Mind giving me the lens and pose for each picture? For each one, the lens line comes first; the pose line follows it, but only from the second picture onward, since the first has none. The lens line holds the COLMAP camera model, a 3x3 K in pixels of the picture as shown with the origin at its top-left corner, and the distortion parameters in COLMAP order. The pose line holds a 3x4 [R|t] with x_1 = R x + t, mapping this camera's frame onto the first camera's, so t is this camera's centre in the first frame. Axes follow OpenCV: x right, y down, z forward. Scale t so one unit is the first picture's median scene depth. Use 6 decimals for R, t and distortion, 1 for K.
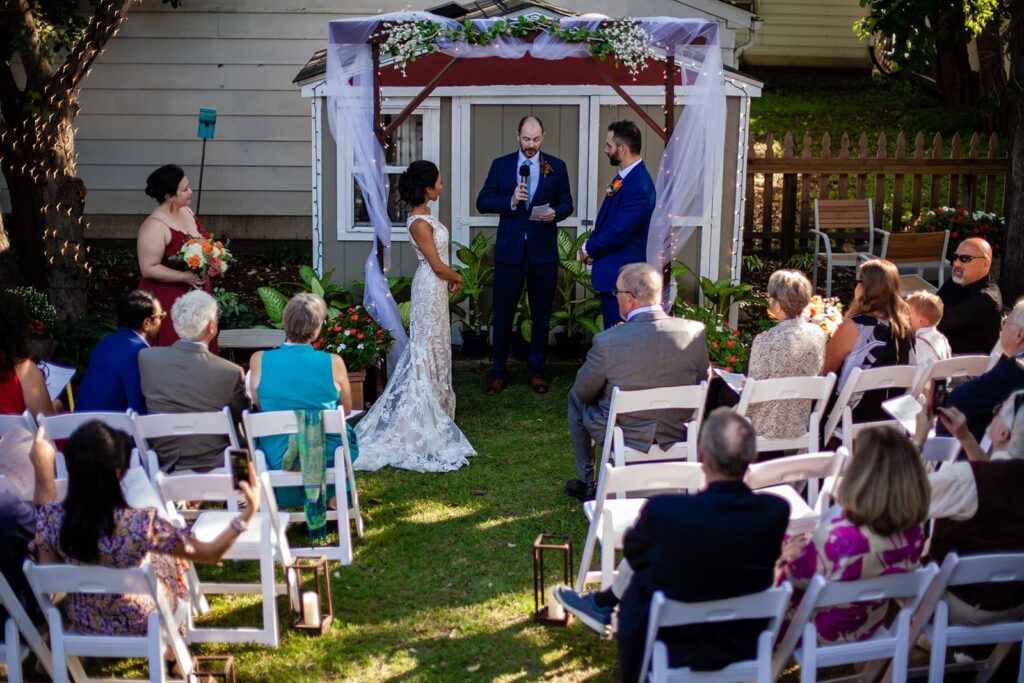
lens RADIAL K [[1783.7, 0, 482.2], [0, 1783.7, 342.9], [0, 0, 1]] dist [-0.107766, -0.062308]
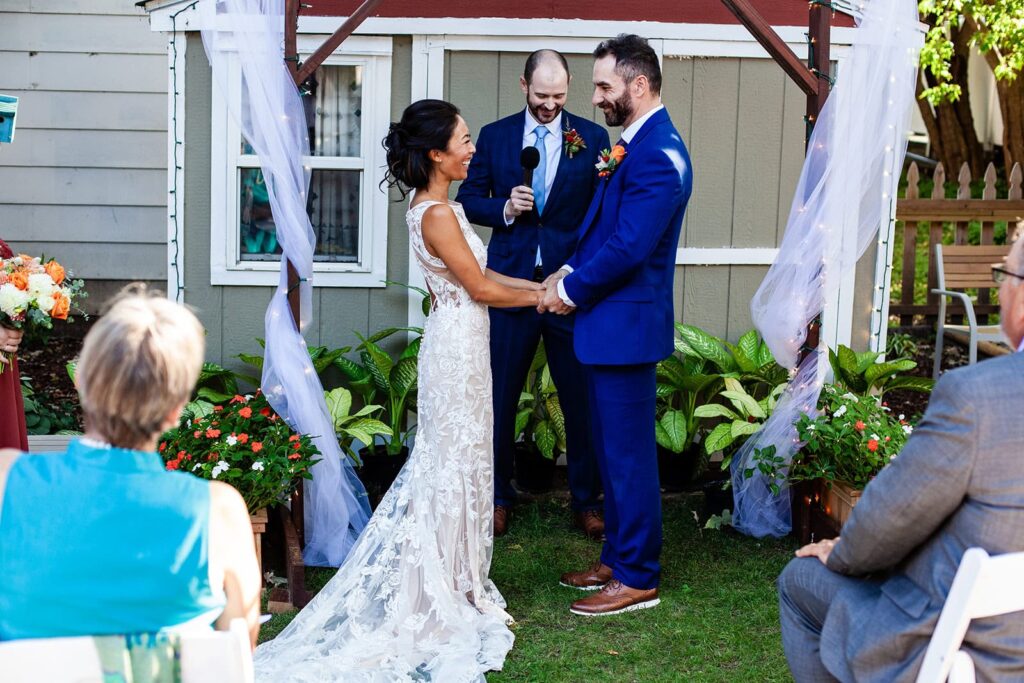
lens RADIAL K [[1706.5, 0, 512.0], [0, 1706.5, 341.5], [0, 0, 1]] dist [-0.126494, -0.059170]
pose [[0.994591, 0.000960, 0.103868, -0.044177], [0.007458, 0.996716, -0.080628, 0.006106], [-0.103604, 0.080967, 0.991318, 0.477312]]
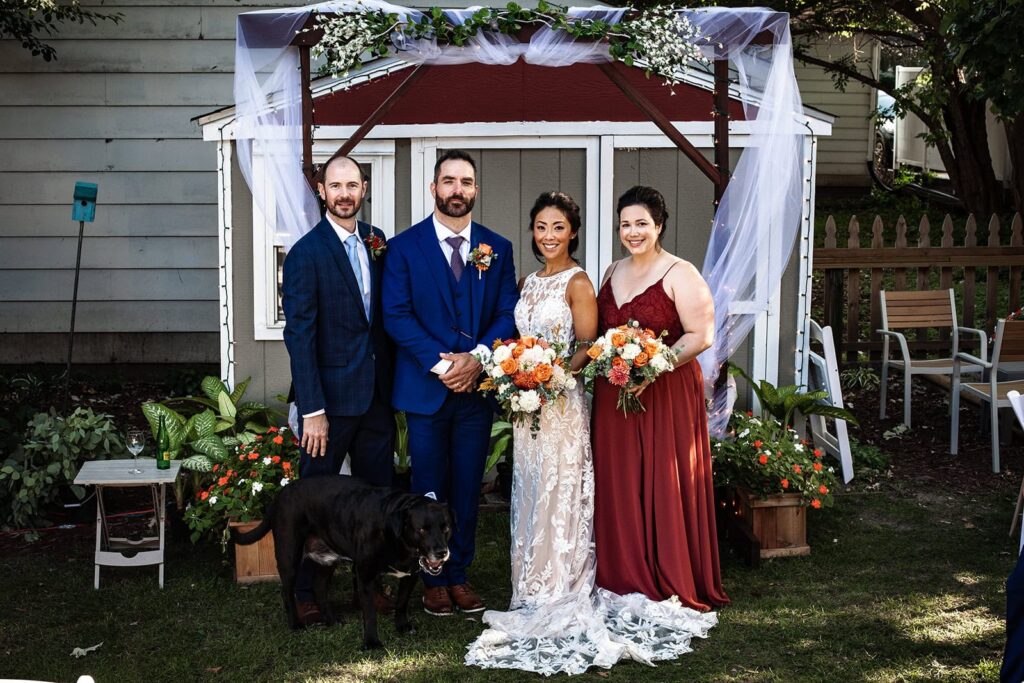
lens RADIAL K [[1783.7, 0, 482.2], [0, 1783.7, 342.9], [0, 0, 1]] dist [-0.107766, -0.062308]
pose [[0.999232, -0.013960, 0.036616, -0.016522], [0.017584, 0.994771, -0.100605, 0.019100], [-0.035021, 0.101171, 0.994252, 0.297825]]
